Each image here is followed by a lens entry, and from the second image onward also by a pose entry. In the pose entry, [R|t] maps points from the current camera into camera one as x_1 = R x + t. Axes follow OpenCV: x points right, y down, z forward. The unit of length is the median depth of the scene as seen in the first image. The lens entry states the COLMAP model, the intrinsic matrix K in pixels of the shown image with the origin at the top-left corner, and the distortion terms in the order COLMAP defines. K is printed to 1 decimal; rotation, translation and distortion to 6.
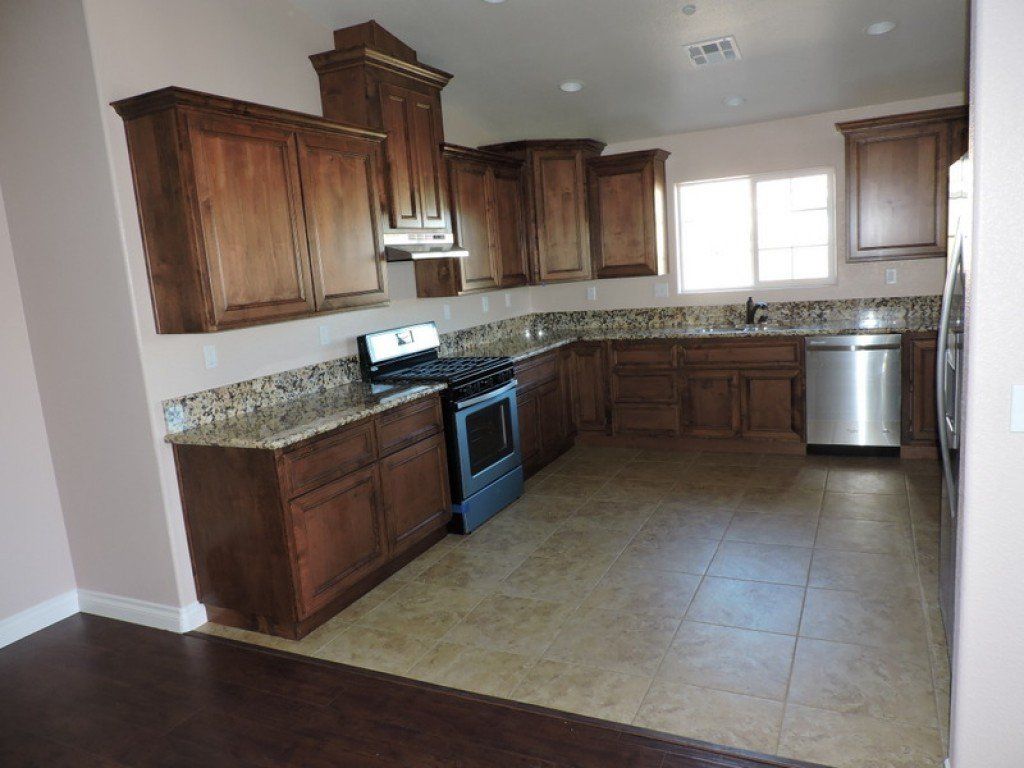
lens RADIAL K [[730.8, 0, 512.0], [0, 730.8, 384.0], [0, 0, 1]] dist [-0.020284, 0.000525]
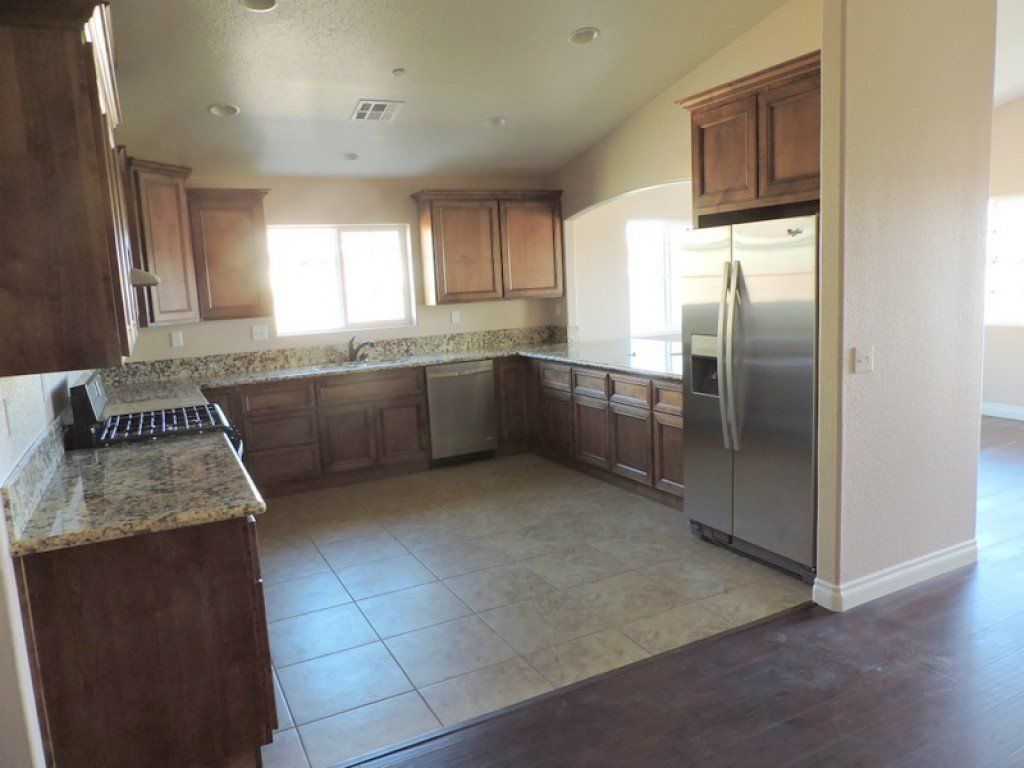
lens RADIAL K [[730.8, 0, 512.0], [0, 730.8, 384.0], [0, 0, 1]] dist [-0.020284, 0.000525]
pose [[0.604005, -0.066251, 0.794222, -0.505008], [0.135818, 0.990518, -0.020665, 0.005679], [-0.785322, 0.120352, 0.607276, 0.213611]]
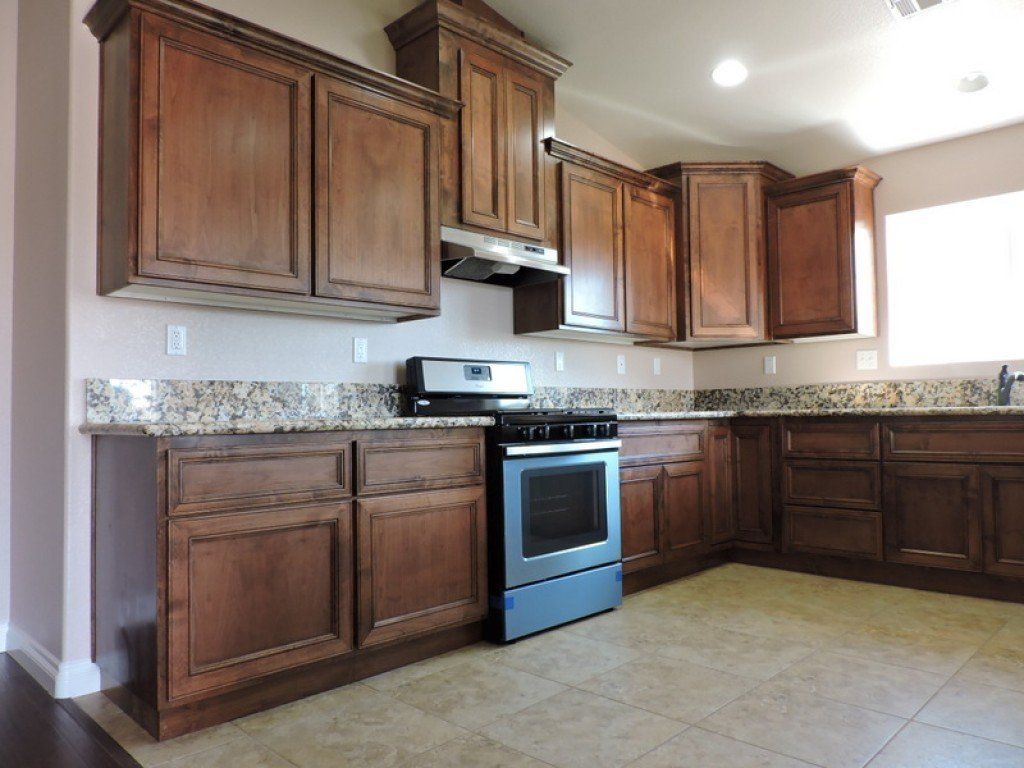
lens RADIAL K [[730.8, 0, 512.0], [0, 730.8, 384.0], [0, 0, 1]] dist [-0.020284, 0.000525]
pose [[0.944966, 0.050782, -0.323203, 0.145170], [-0.111190, 0.978928, -0.171281, 0.080574], [0.307694, 0.197791, 0.930700, 0.302500]]
